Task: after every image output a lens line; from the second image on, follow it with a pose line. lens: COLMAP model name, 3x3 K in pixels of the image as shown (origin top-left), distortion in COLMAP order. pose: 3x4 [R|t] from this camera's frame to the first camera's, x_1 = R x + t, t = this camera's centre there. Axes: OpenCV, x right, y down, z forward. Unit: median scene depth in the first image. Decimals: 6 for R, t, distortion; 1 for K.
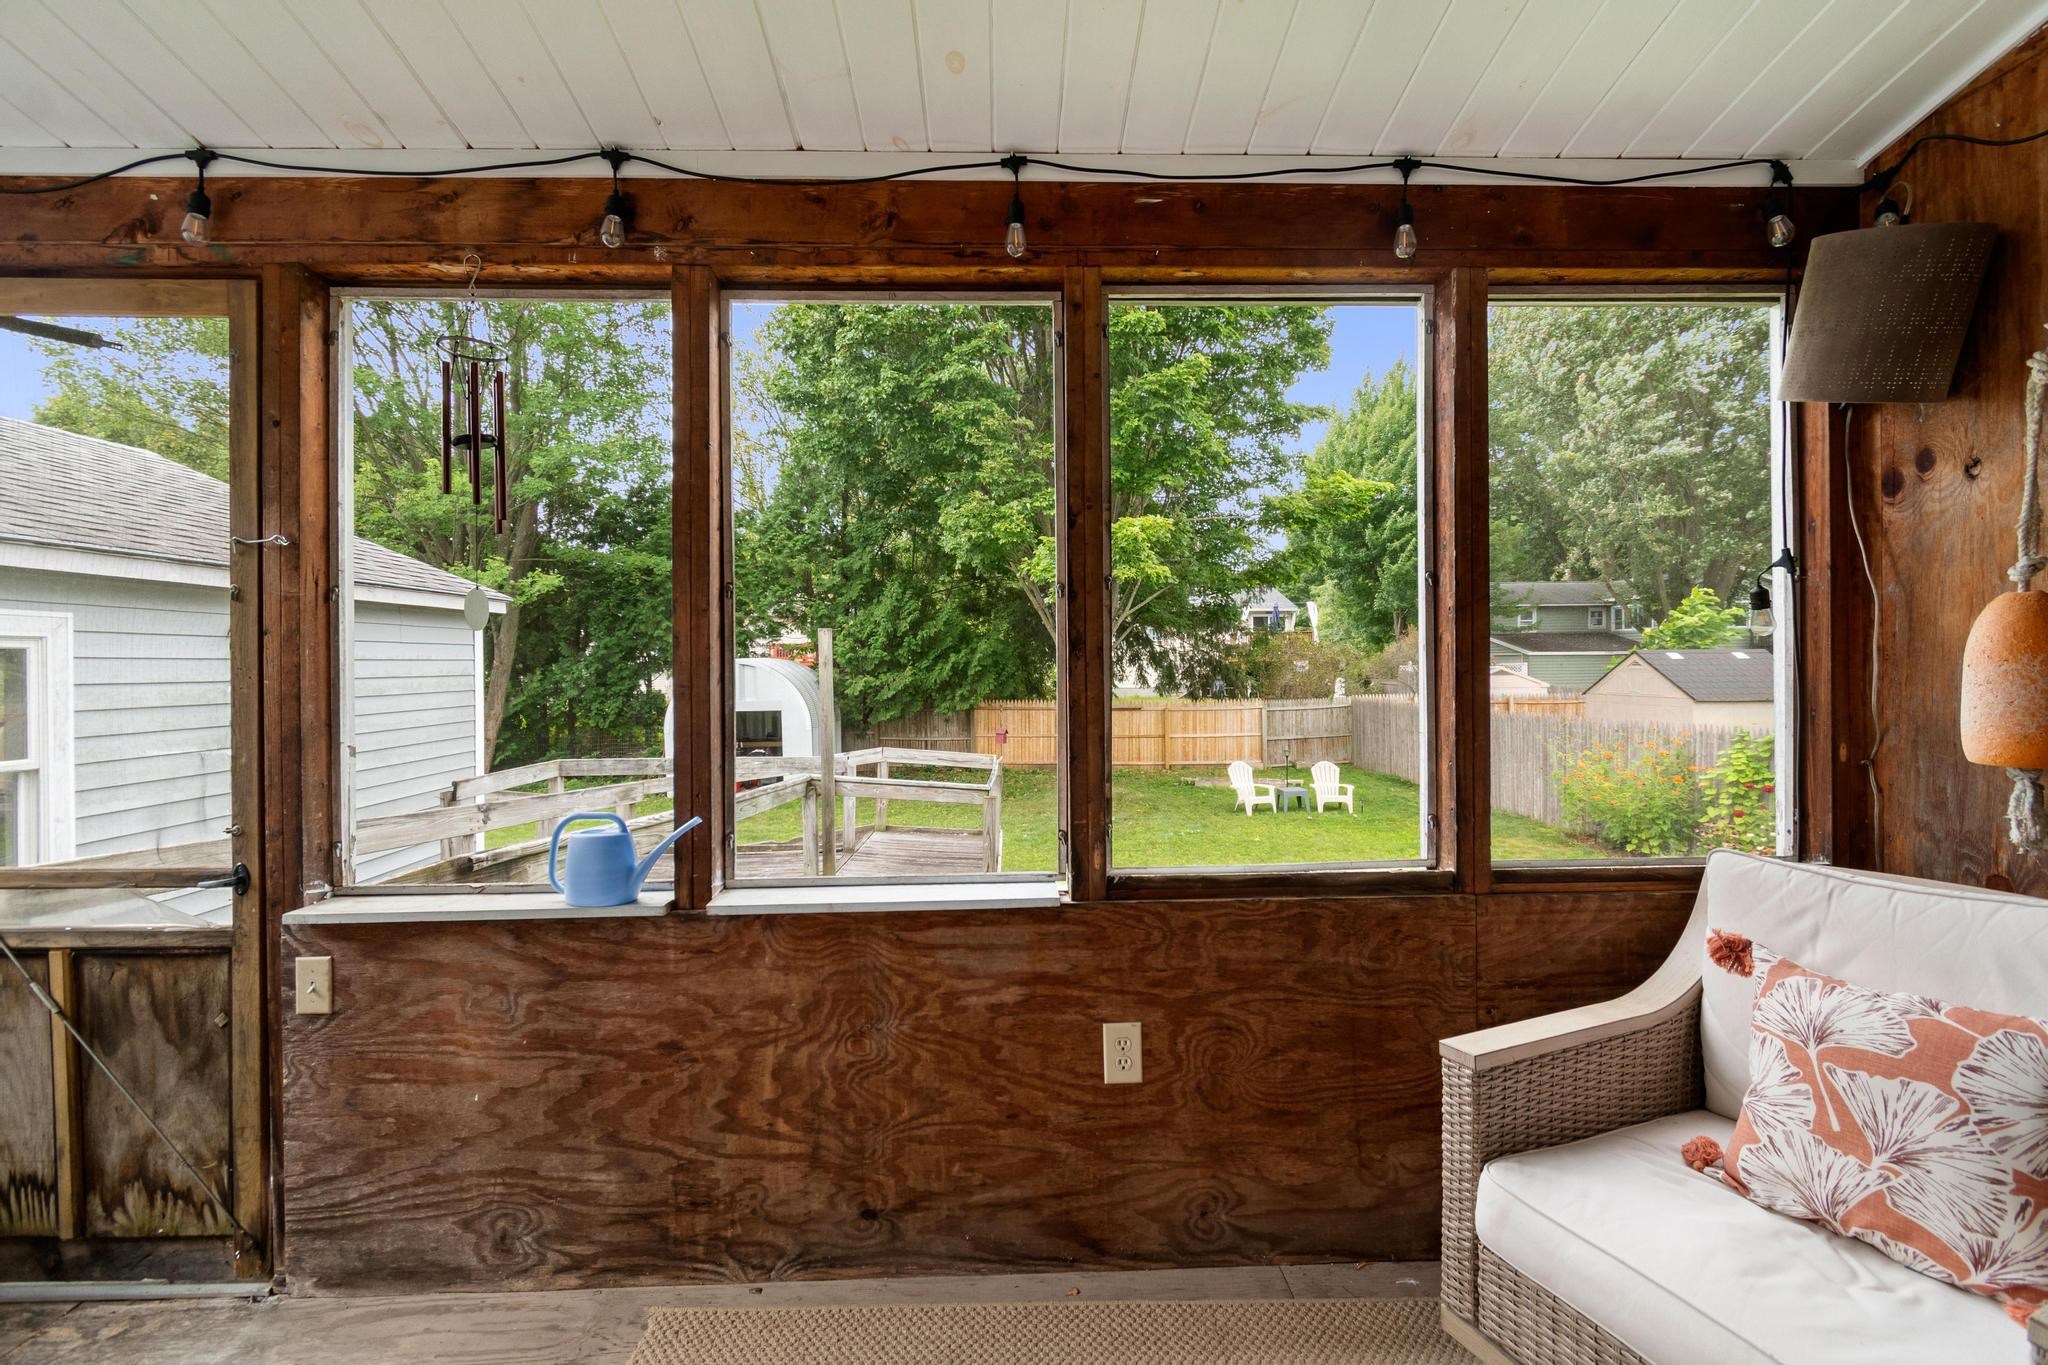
lens RADIAL K [[914.8, 0, 1023.1], [0, 914.8, 665.9], [0, 0, 1]] dist [0.003605, -0.001644]
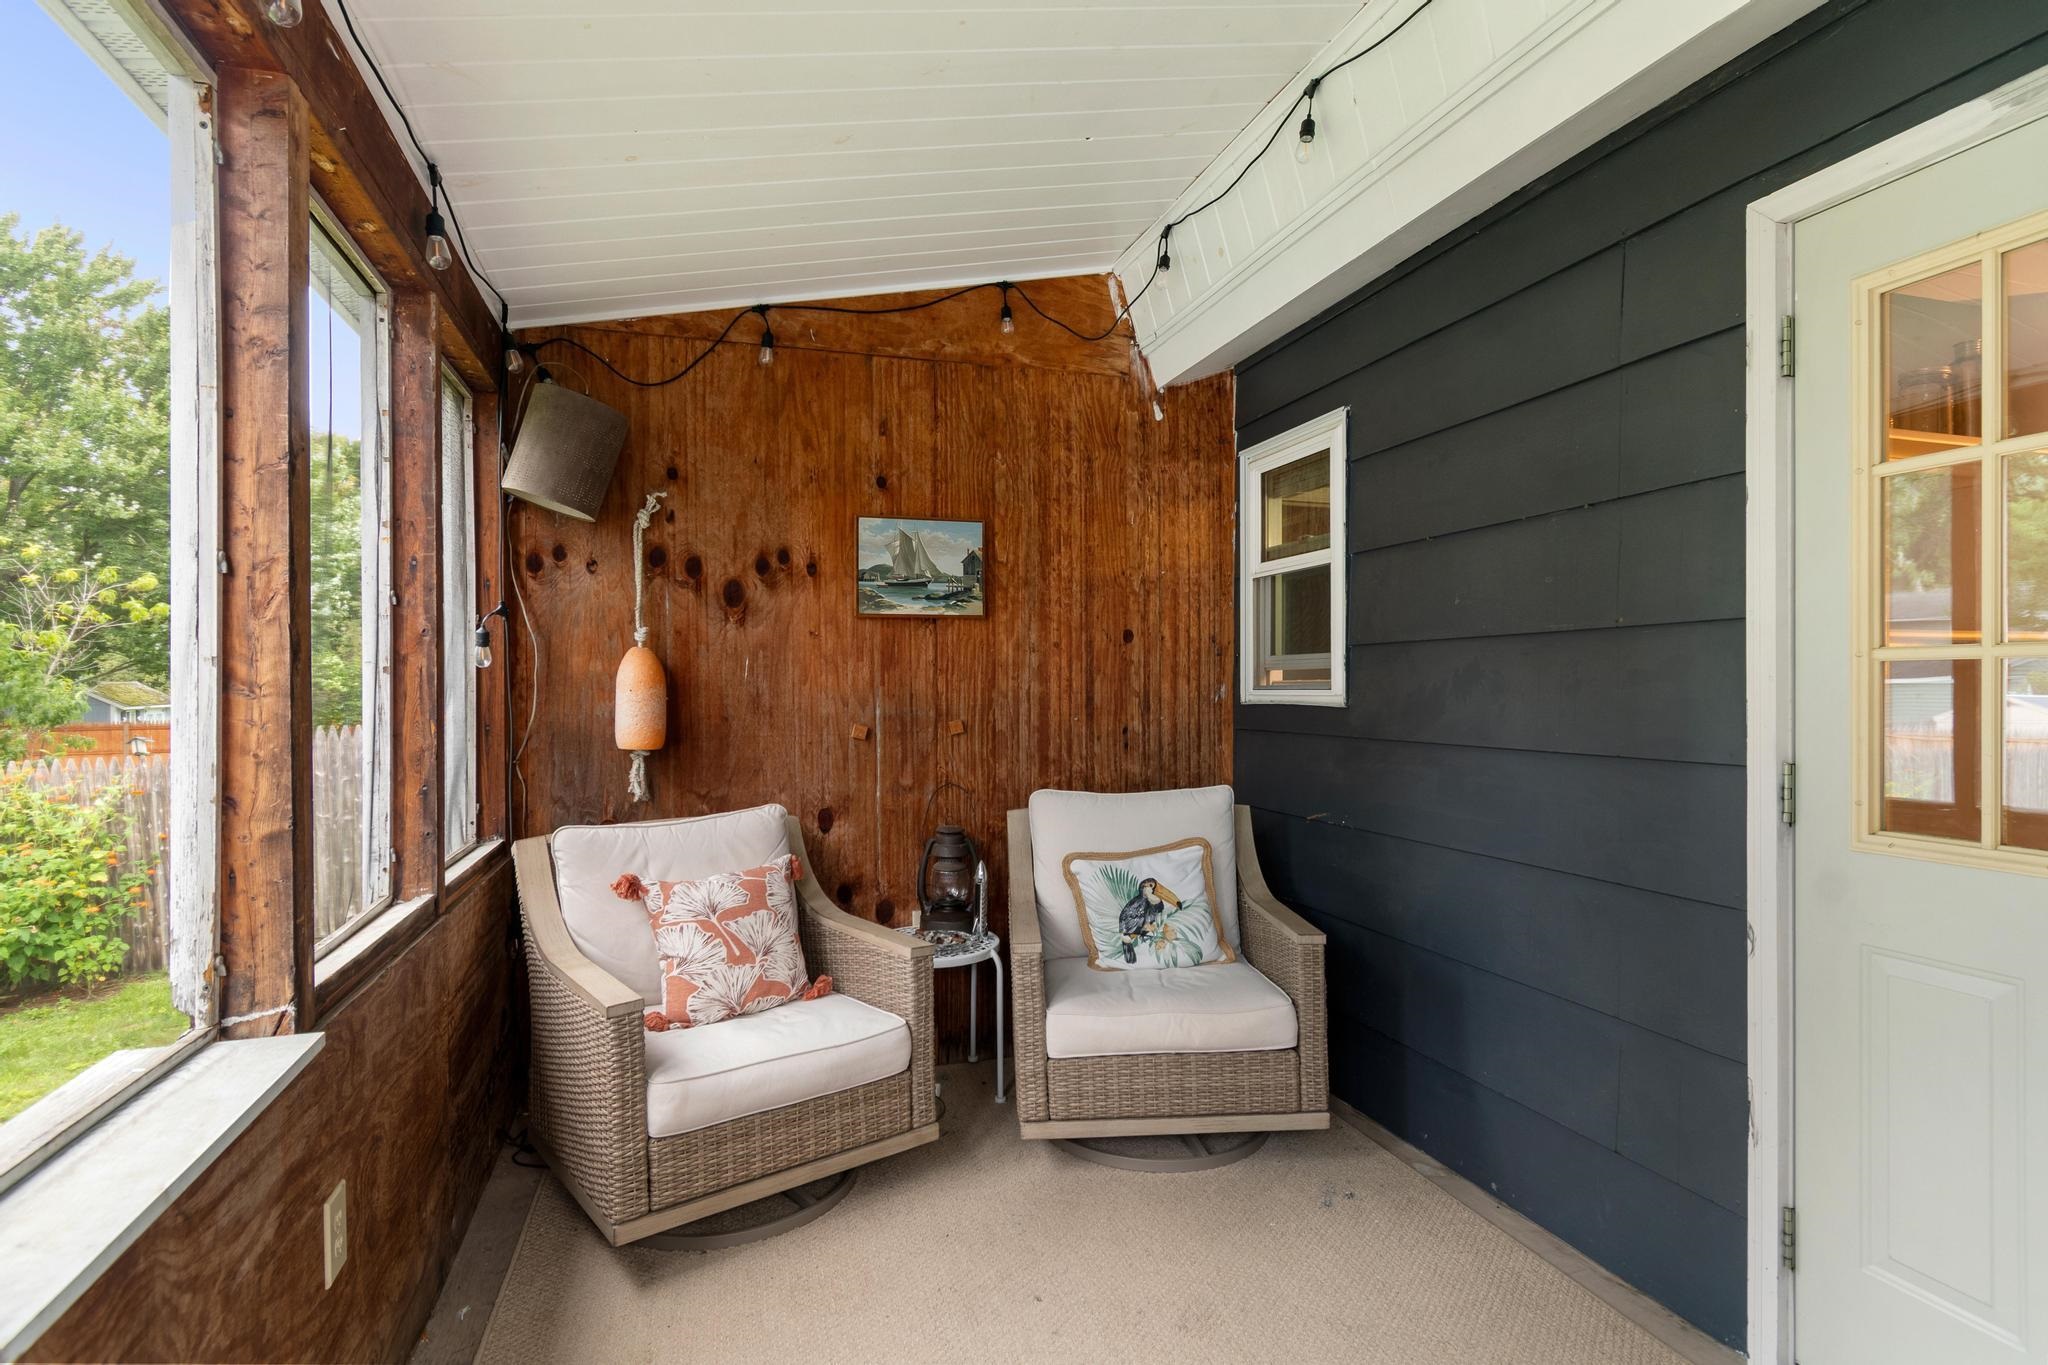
lens RADIAL K [[1052.1, 0, 1027.0], [0, 1052.1, 693.9], [0, 0, 1]] dist [0.002175, 0.000138]
pose [[-0.272393, 0.007788, 0.962155, -0.869540], [0.007035, 0.999957, -0.006103, 0.019602], [-0.962160, 0.005106, -0.272436, 0.741067]]
